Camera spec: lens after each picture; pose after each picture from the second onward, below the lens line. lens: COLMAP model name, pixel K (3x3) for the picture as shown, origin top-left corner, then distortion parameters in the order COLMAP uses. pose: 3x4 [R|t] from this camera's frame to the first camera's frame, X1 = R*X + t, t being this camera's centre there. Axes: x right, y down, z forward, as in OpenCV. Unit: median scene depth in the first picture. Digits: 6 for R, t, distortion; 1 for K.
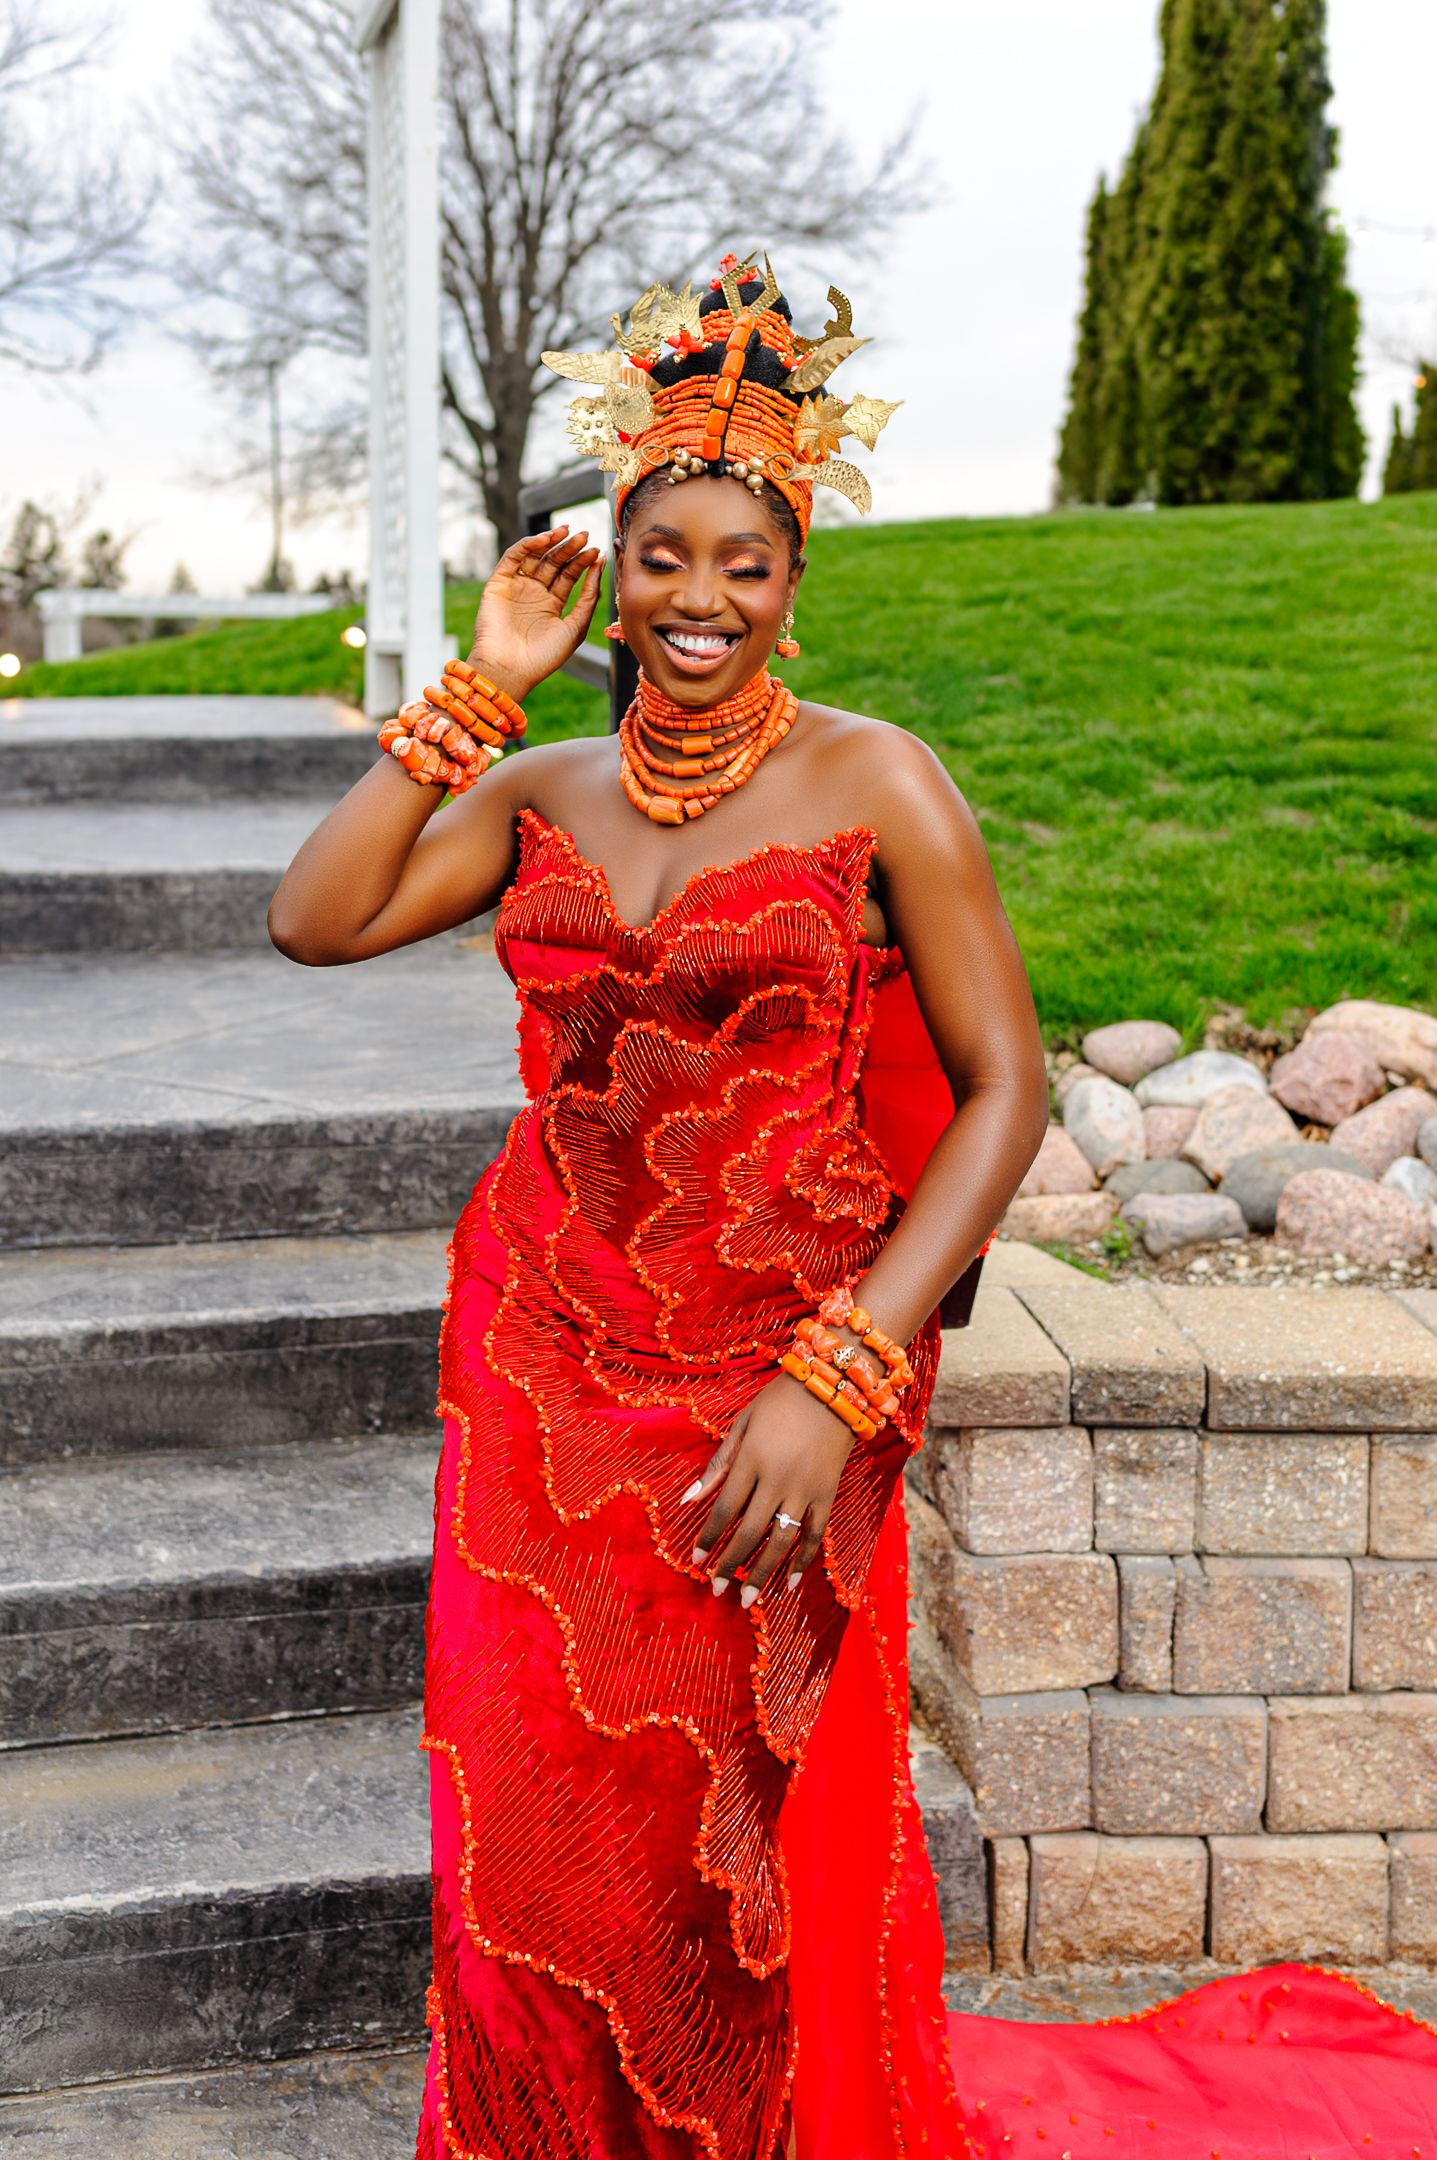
lens RADIAL K [[2382.1, 0, 640.4], [0, 2382.1, 840.4], [0, 0, 1]] dist [0.025652, -0.028638]
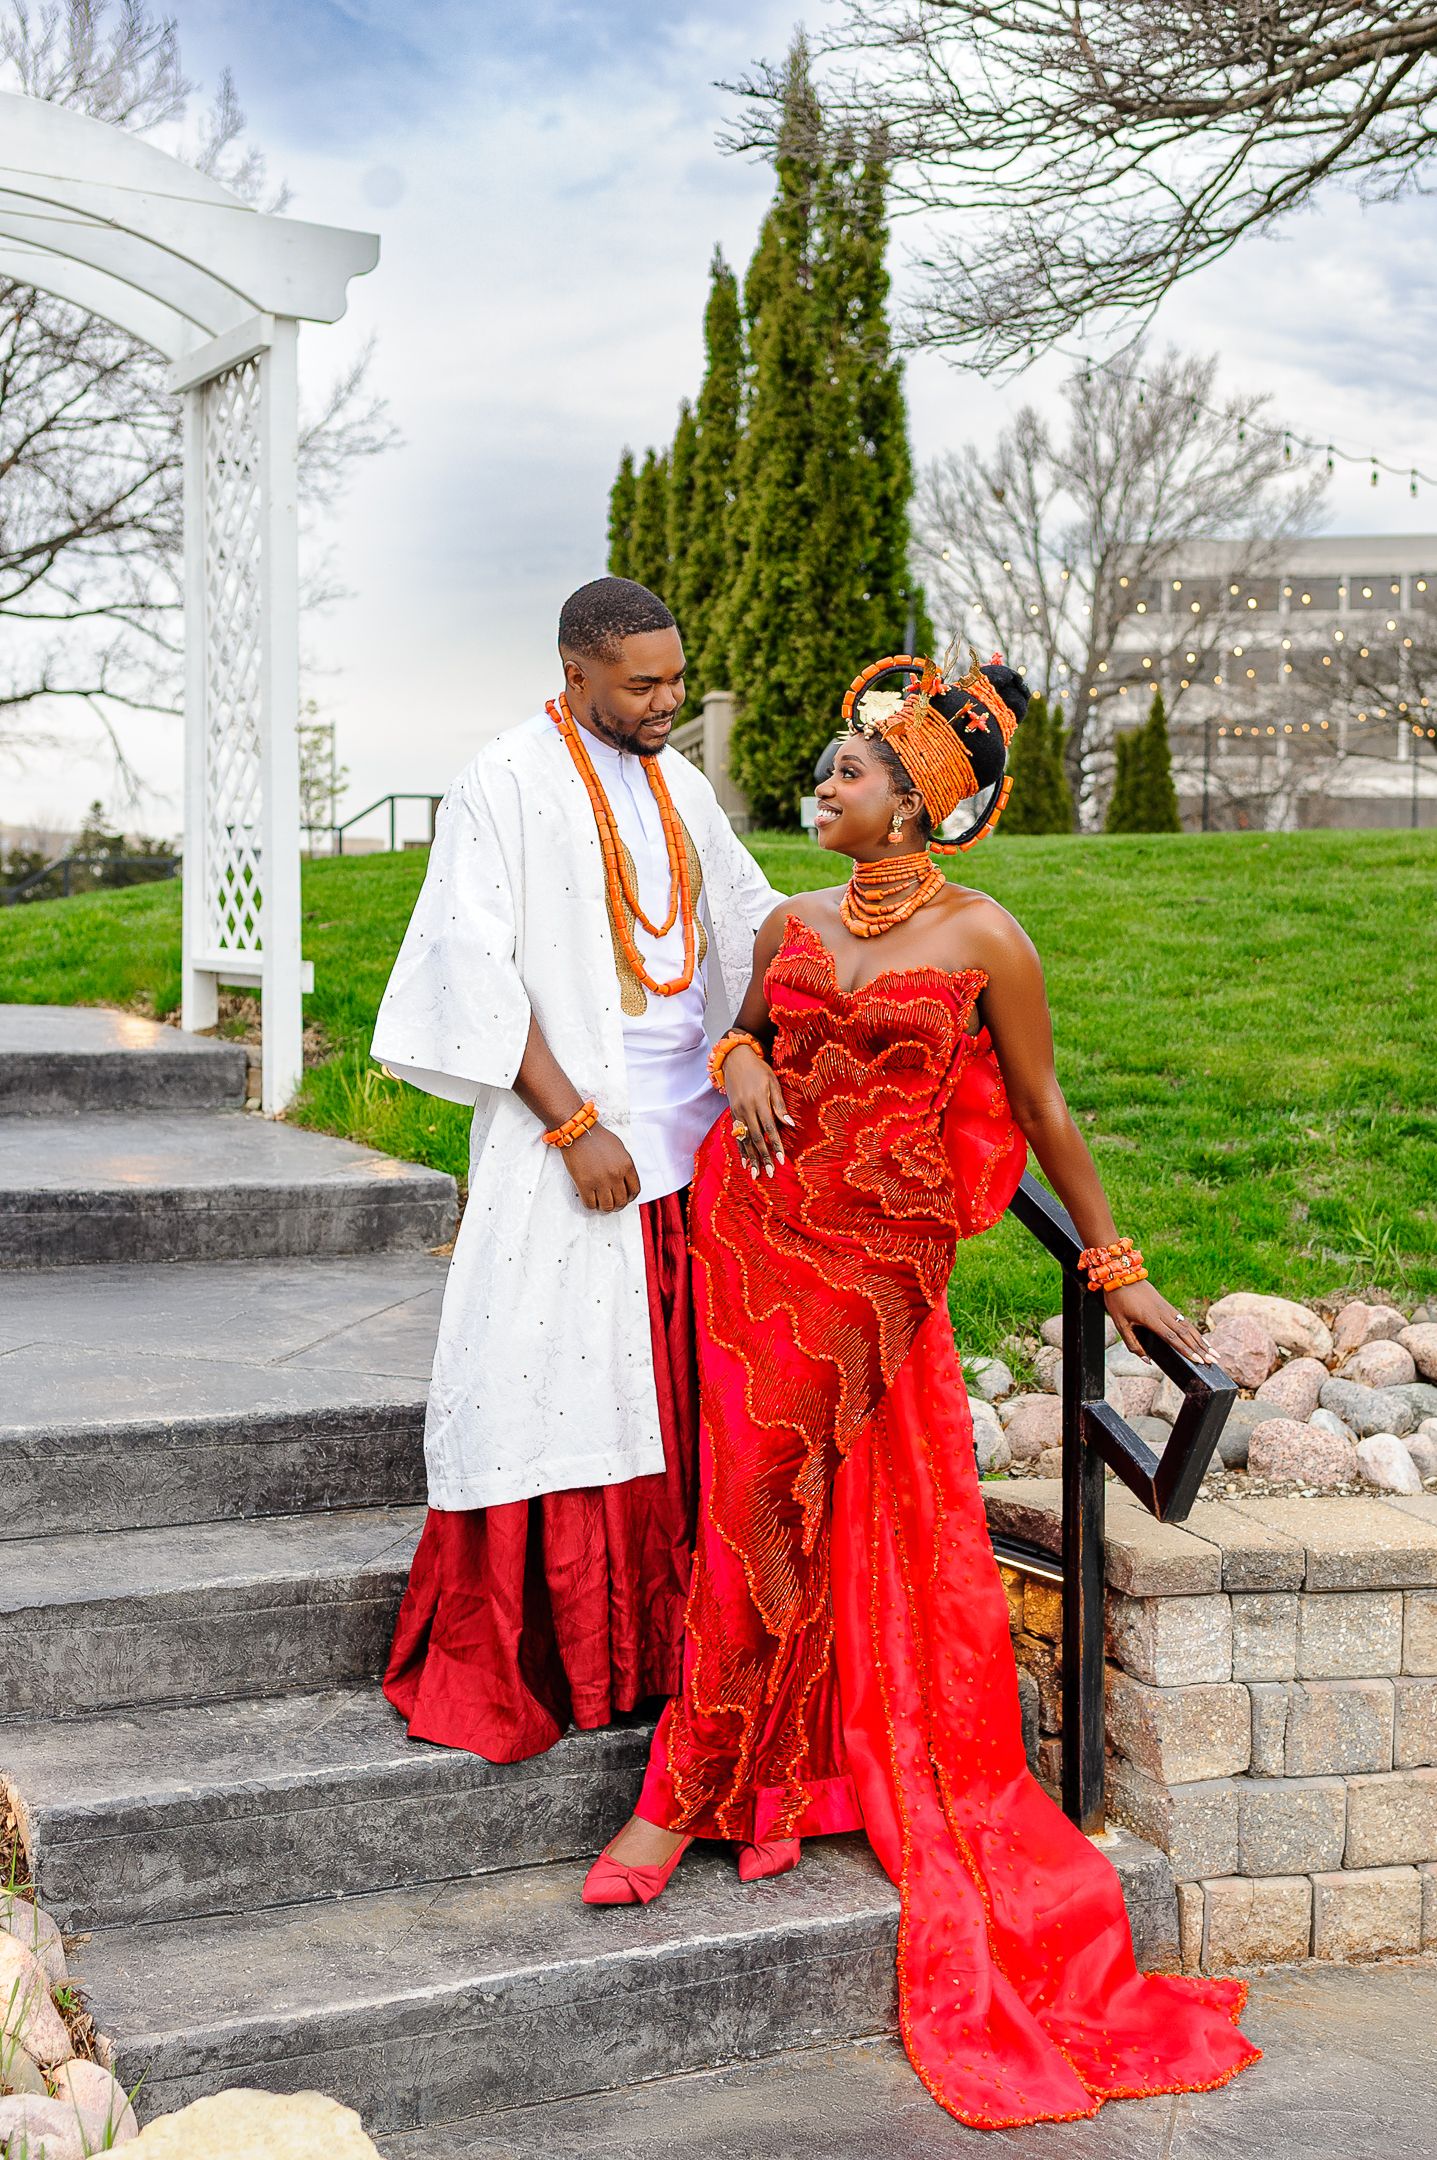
lens RADIAL K [[2623.8, 0, 715.0], [0, 2623.8, 1072.7], [0, 0, 1]] dist [0.002726, 0.022736]
pose [[0.963395, 0.009788, 0.267906, -0.357683], [-0.004577, 0.999788, -0.020069, -0.021470], [-0.268045, 0.018108, 0.963236, -0.290121]]
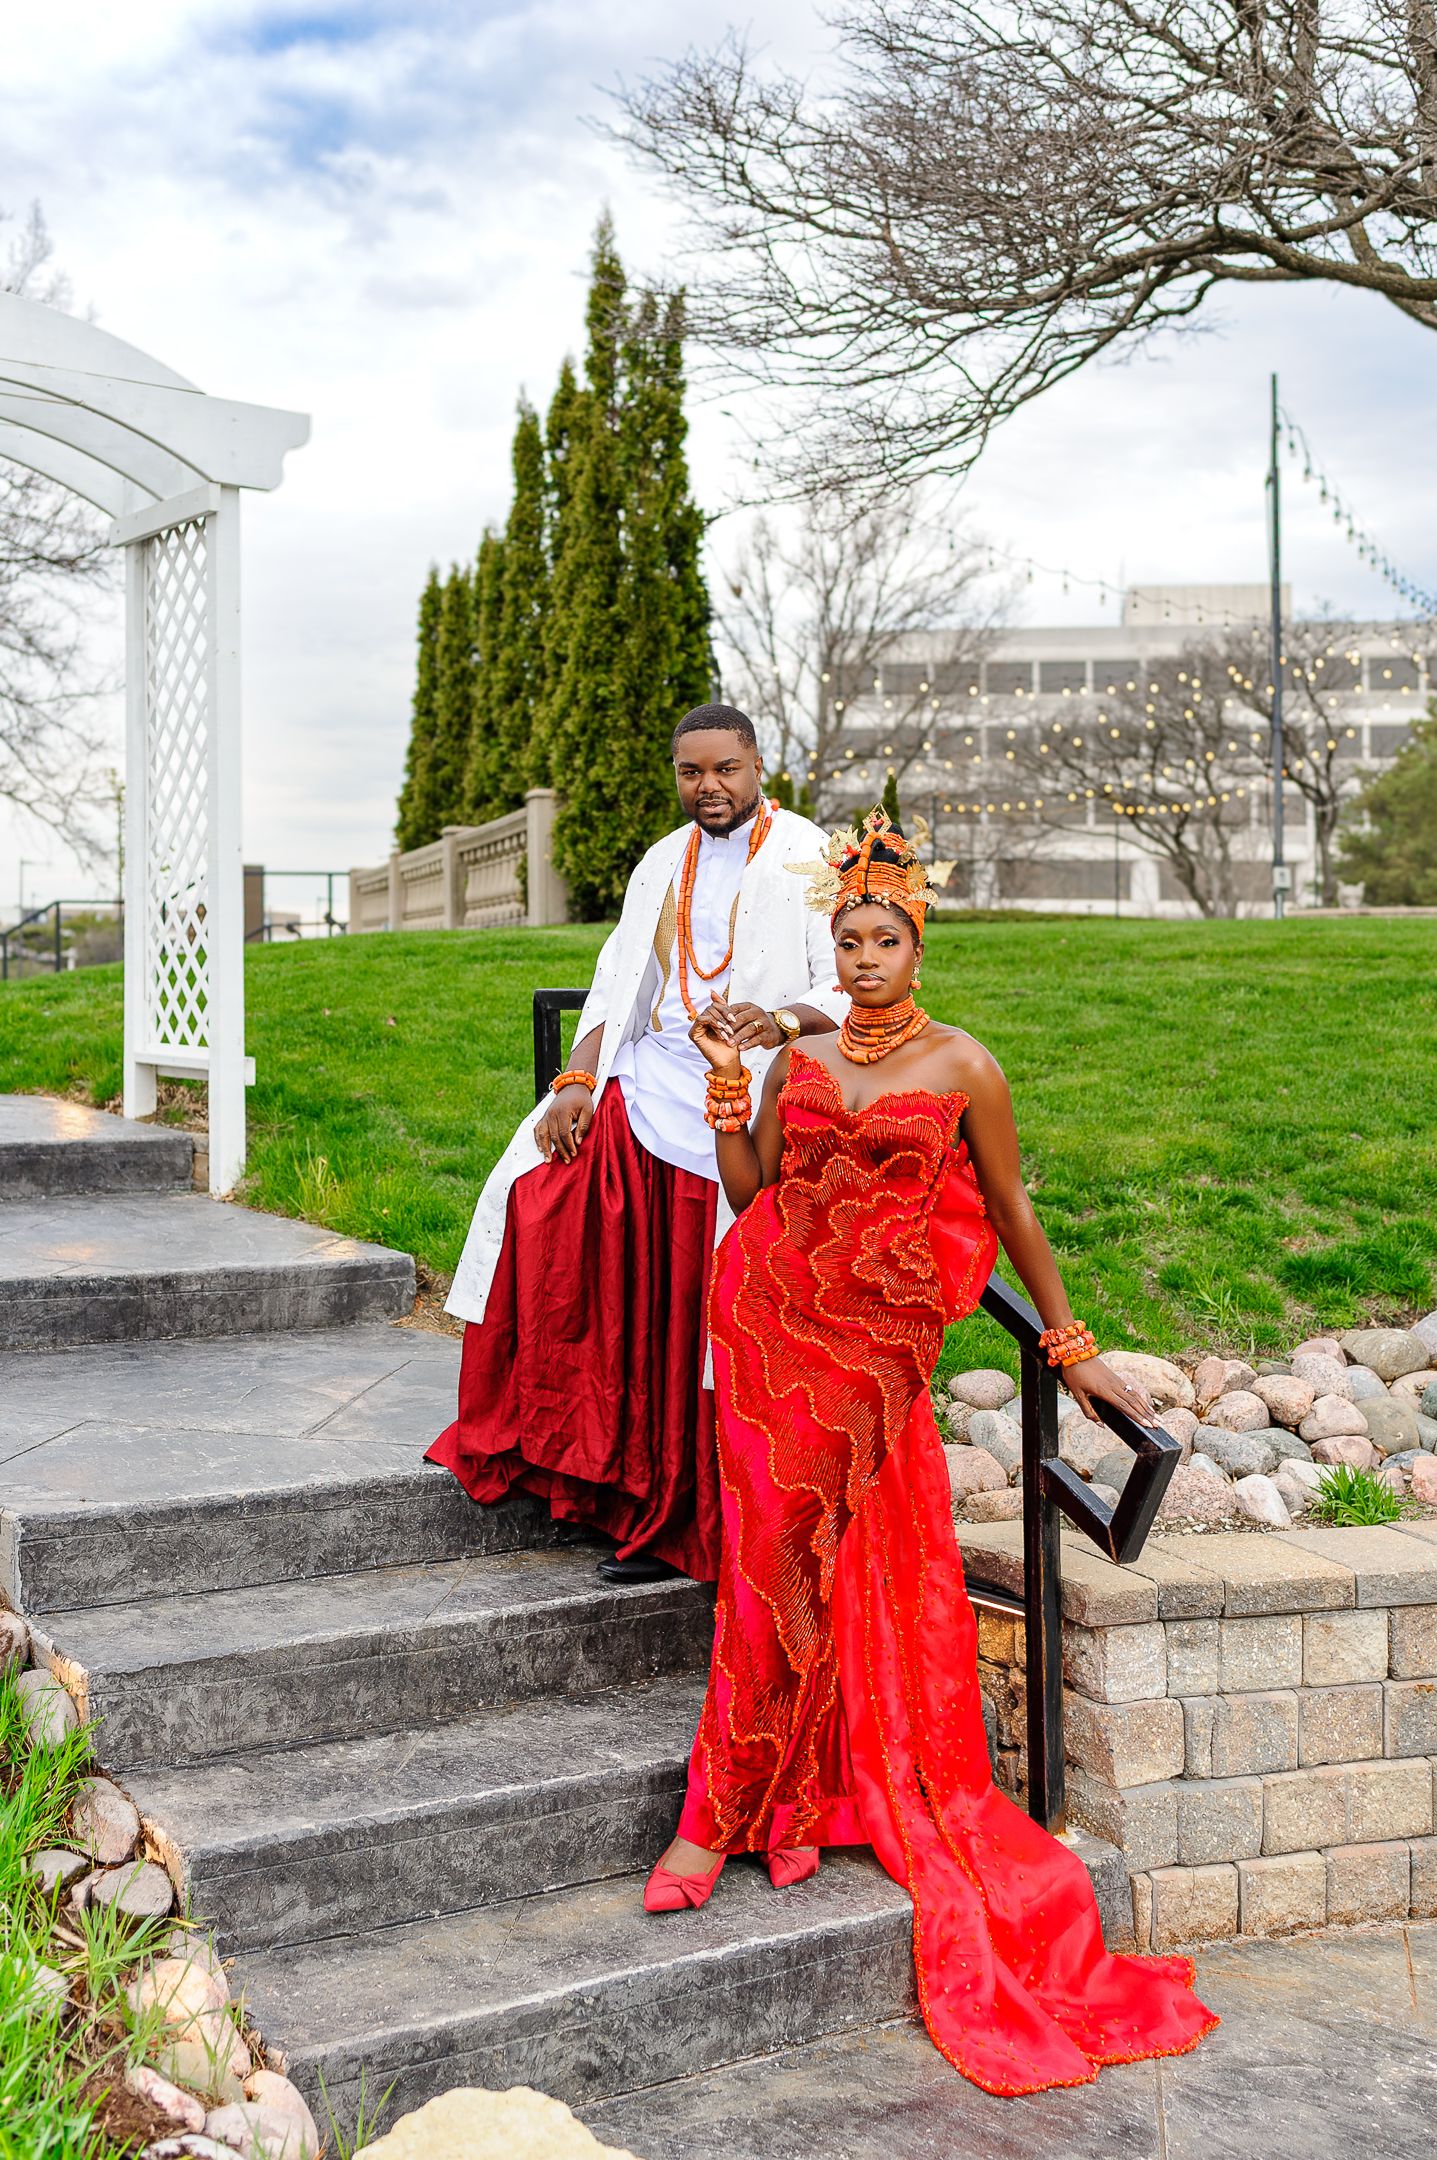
lens RADIAL K [[2418.7, 0, 706.8], [0, 2418.7, 972.6], [0, 0, 1]] dist [0.011447, -0.007687]
pose [[0.932975, 0.021952, 0.359272, -0.494369], [0.006529, 0.996942, -0.077869, -0.052621], [-0.359883, 0.074995, 0.929978, -0.337071]]
